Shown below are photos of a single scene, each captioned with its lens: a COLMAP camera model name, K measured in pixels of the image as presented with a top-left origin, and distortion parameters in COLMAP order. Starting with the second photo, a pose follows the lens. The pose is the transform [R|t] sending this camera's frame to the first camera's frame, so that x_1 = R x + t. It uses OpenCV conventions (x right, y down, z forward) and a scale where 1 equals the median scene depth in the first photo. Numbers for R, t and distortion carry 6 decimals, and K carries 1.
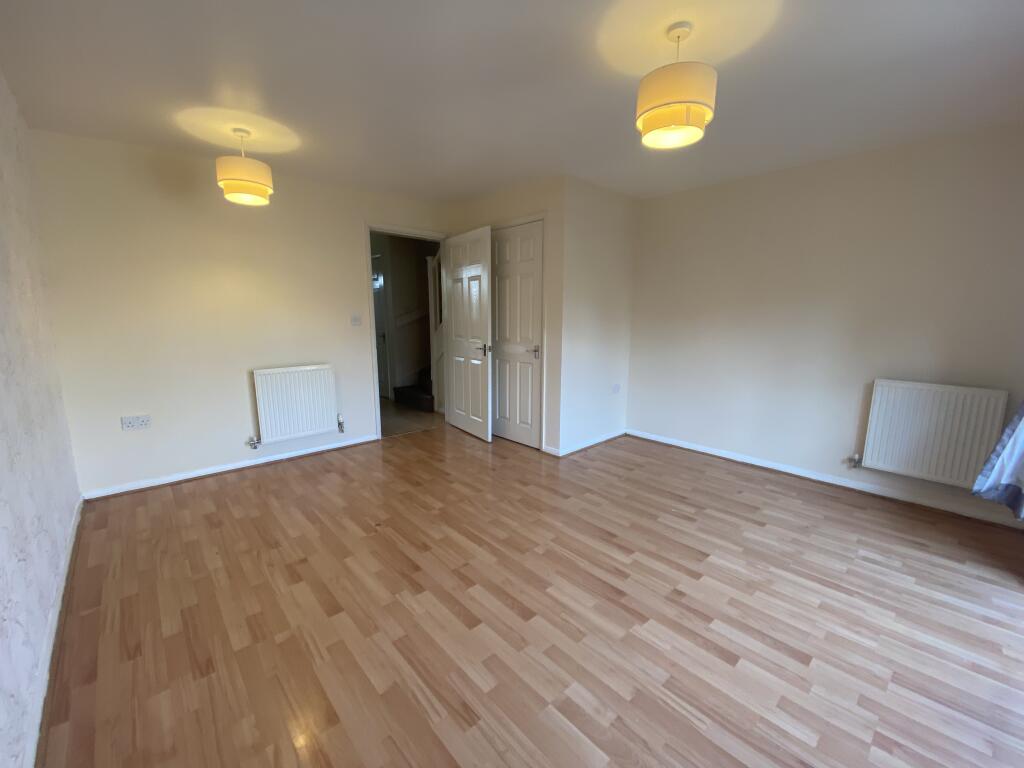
lens RADIAL K [[404.7, 0, 514.4], [0, 404.7, 394.9], [0, 0, 1]] dist [0.001558, -0.000072]
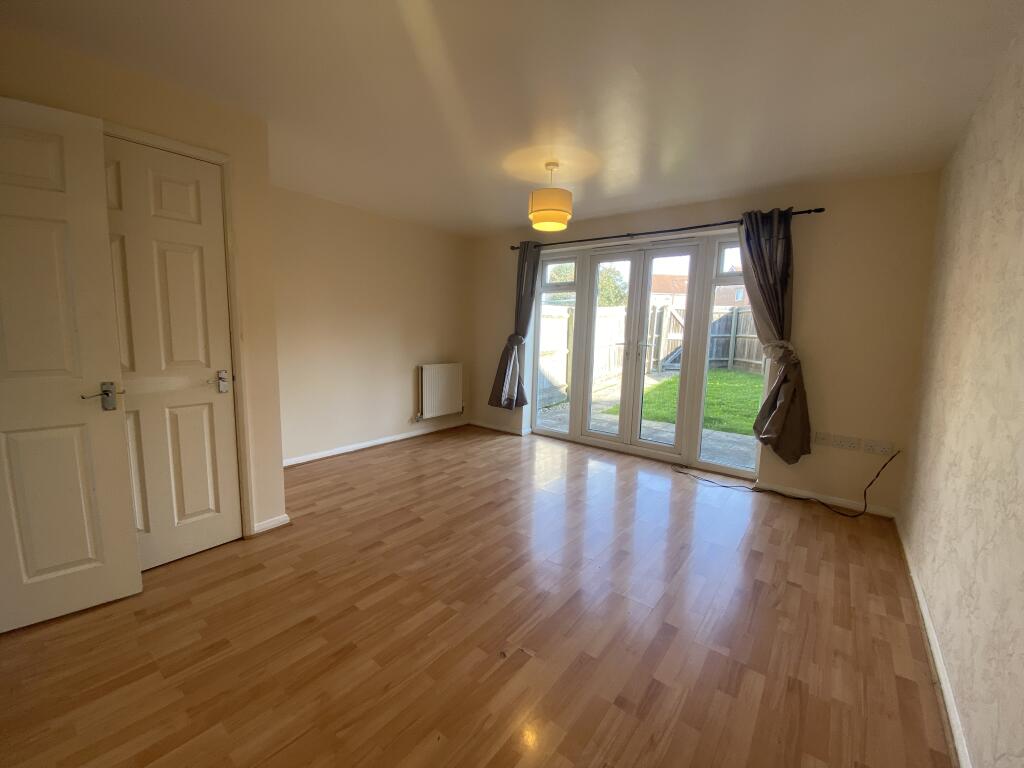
lens RADIAL K [[415.5, 0, 512.0], [0, 415.5, 384.0], [0, 0, 1]] dist [-0.000075, -0.000072]
pose [[-0.172361, -0.135753, 0.975635, -0.820378], [0.165109, 0.972463, 0.164481, -0.176771], [-0.971098, 0.189436, -0.145200, 0.898434]]
